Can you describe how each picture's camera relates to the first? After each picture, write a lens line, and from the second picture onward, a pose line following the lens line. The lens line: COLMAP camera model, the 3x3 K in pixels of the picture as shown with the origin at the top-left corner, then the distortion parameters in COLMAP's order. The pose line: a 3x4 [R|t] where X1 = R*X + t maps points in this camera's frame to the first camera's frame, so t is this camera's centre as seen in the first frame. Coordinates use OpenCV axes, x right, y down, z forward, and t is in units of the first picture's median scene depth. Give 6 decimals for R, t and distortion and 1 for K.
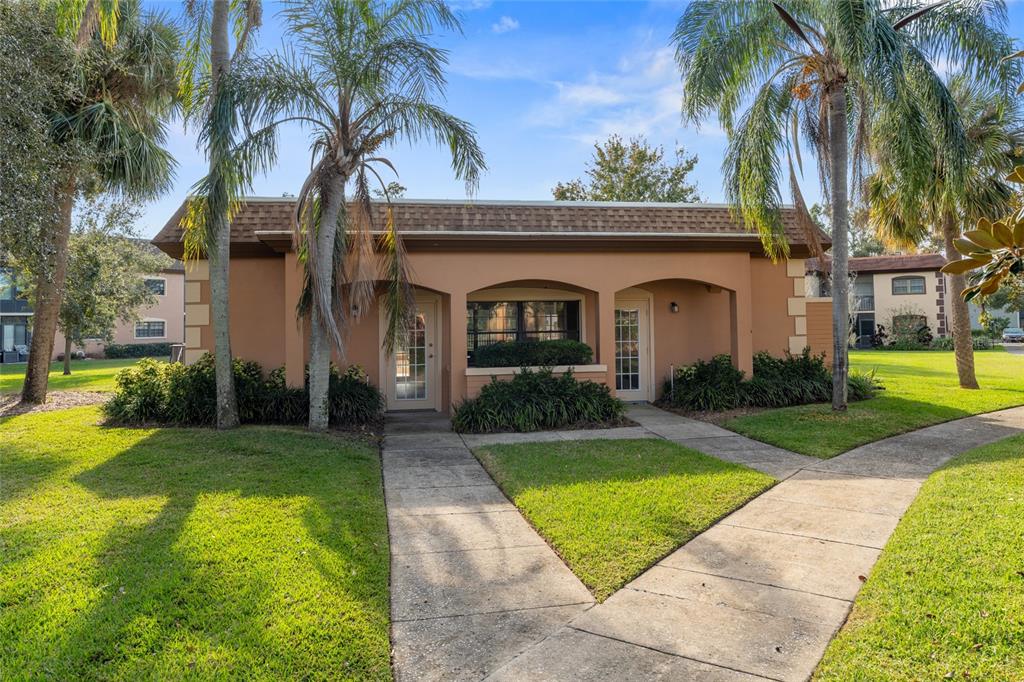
lens RADIAL K [[697.4, 0, 512.0], [0, 697.4, 341.0], [0, 0, 1]] dist [0.002523, 0.001284]
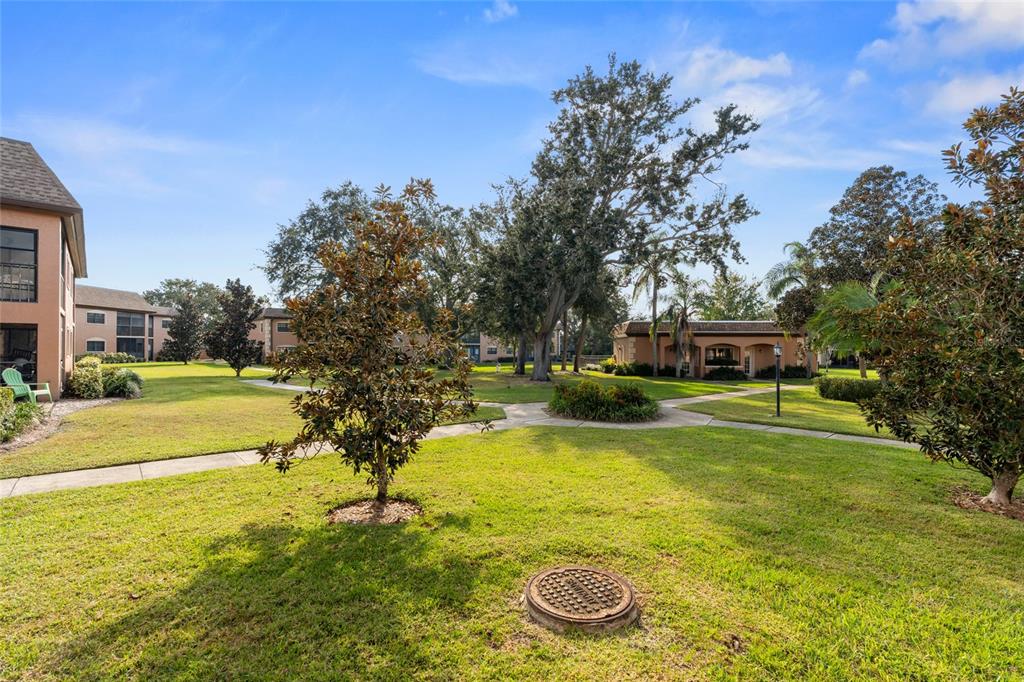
lens RADIAL K [[466.8, 0, 515.3], [0, 466.8, 345.2], [0, 0, 1]] dist [-0.003421, 0.000798]
pose [[0.977642, 0.016125, -0.209657, -0.503551], [-0.022473, 0.999357, -0.027927, 0.018238], [0.209072, 0.032015, 0.977376, -1.625155]]
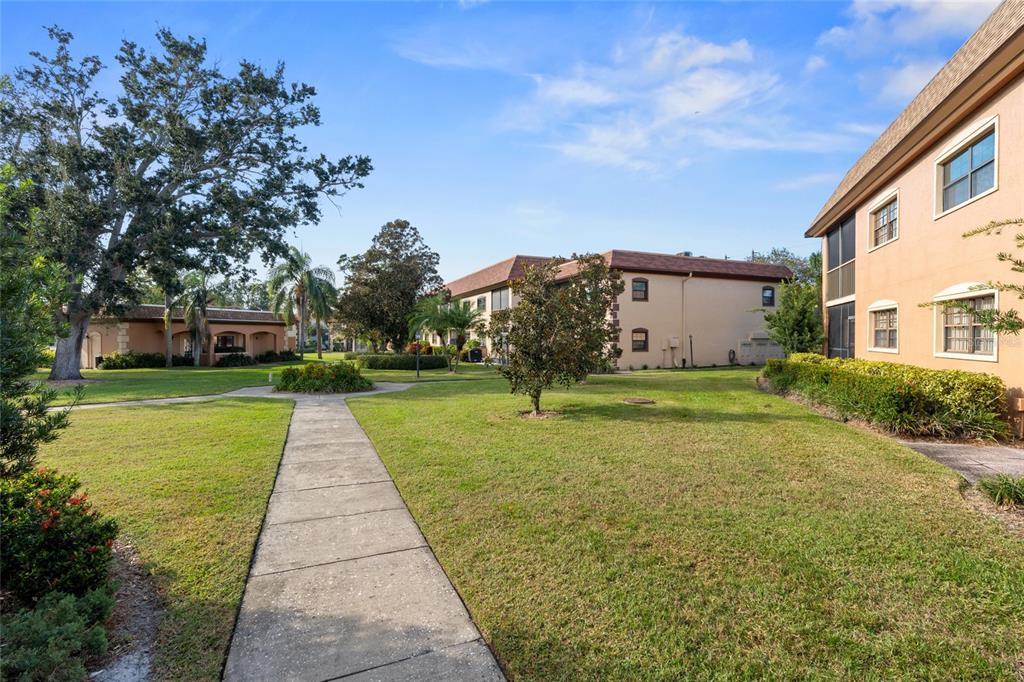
lens RADIAL K [[466.8, 0, 515.3], [0, 466.8, 345.2], [0, 0, 1]] dist [-0.003421, 0.000798]
pose [[0.514497, 0.000041, 0.857492, -1.290383], [0.016254, 0.999820, -0.009801, 0.040767], [-0.857338, 0.018980, 0.514404, -1.618042]]
